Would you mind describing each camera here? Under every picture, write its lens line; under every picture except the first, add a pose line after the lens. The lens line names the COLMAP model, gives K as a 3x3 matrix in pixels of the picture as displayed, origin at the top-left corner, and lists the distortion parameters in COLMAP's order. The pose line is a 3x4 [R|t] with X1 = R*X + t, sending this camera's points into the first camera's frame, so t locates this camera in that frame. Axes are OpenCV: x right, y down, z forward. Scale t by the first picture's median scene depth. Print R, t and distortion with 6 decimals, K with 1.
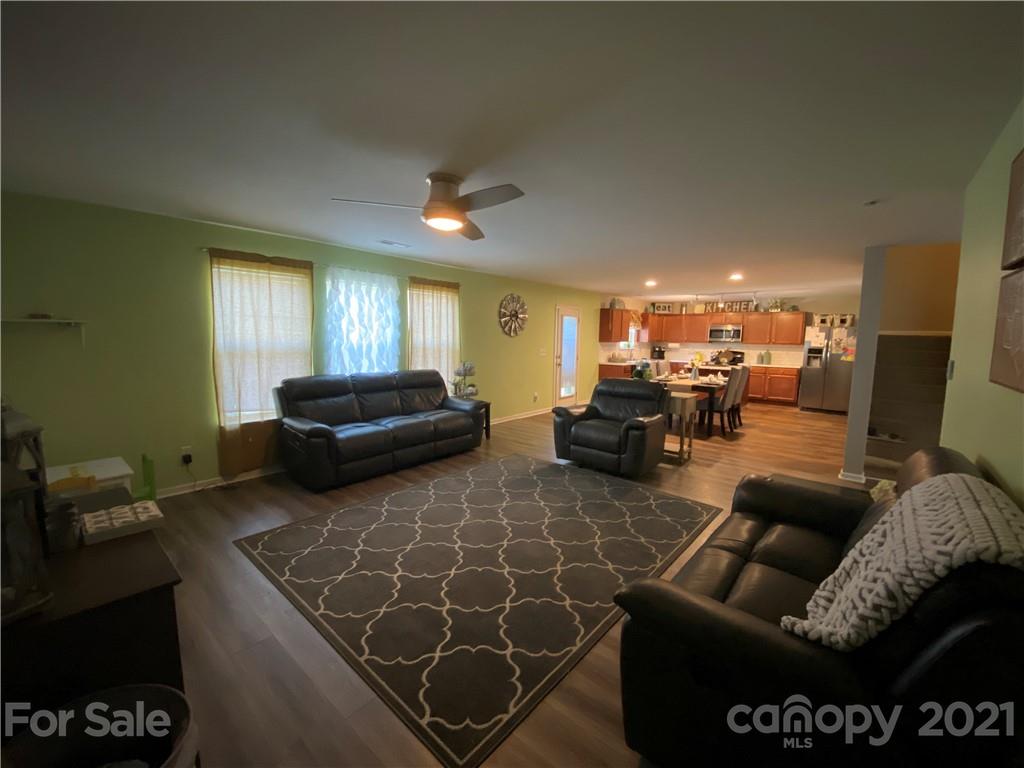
lens RADIAL K [[417.9, 0, 512.0], [0, 417.9, 384.0], [0, 0, 1]] dist [0.041093, -0.045611]
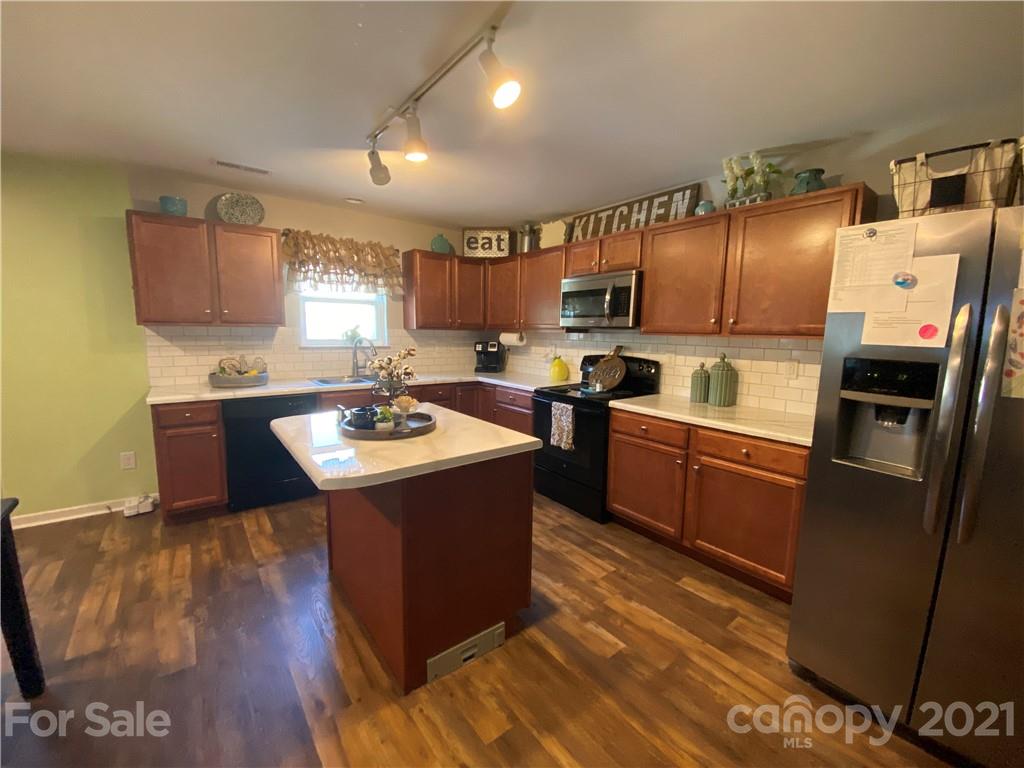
lens RADIAL K [[412.7, 0, 518.2], [0, 412.7, 385.7], [0, 0, 1]] dist [0.025921, -0.023684]
pose [[0.981223, 0.027802, -0.190861, 0.575551], [-0.024488, 0.999506, 0.019697, -0.069251], [0.191315, -0.014653, 0.981419, 0.769574]]
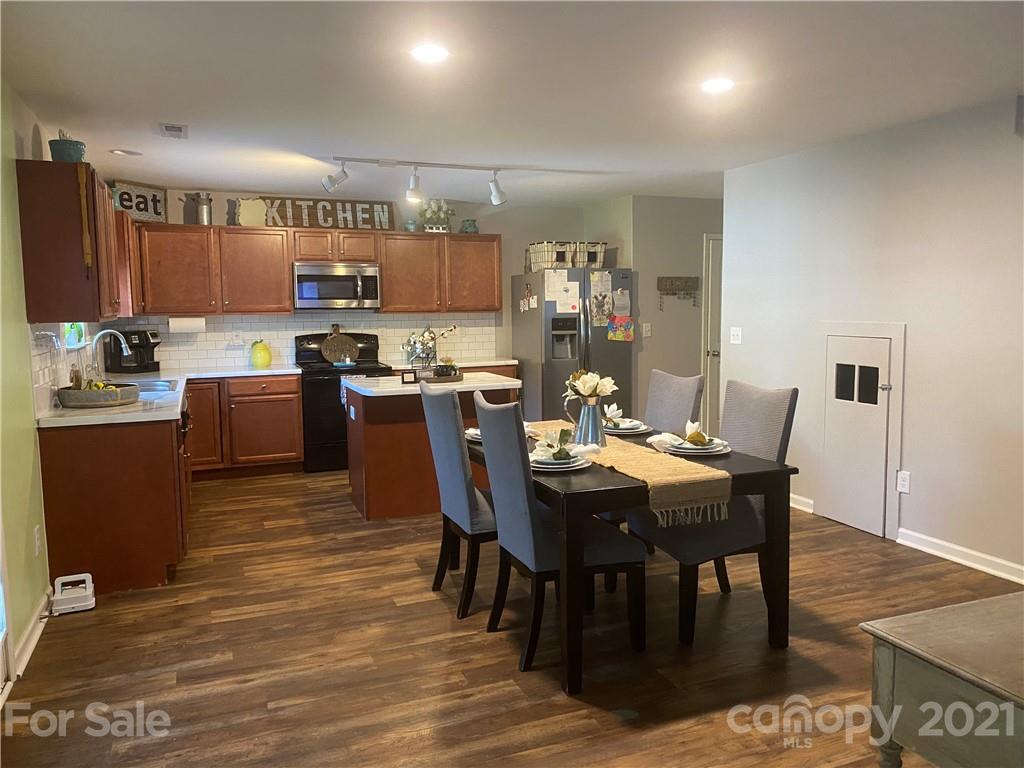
lens RADIAL K [[771.1, 0, 514.7], [0, 771.1, 383.6], [0, 0, 1]] dist [0.033031, -0.004924]
pose [[0.456940, -0.112582, 0.882344, -0.025825], [0.119352, 0.990748, 0.064605, -0.069588], [-0.881454, 0.075788, 0.466149, 0.634081]]
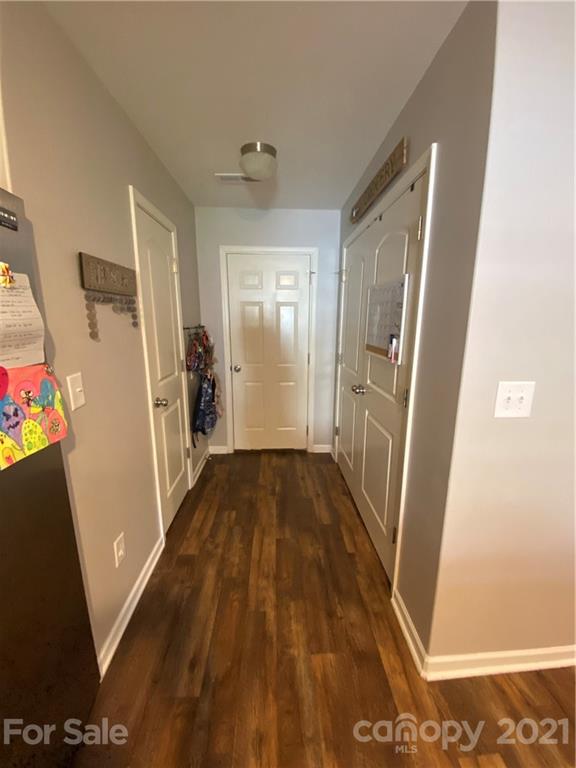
lens RADIAL K [[309.5, 0, 288.0], [0, 309.5, 384.0], [0, 0, 1]] dist [0.025921, -0.023684]
pose [[-0.695797, -0.168648, 0.698158, 0.610171], [0.065339, 0.953148, 0.295363, -0.091034], [-0.715261, 0.251129, -0.652178, 0.905604]]
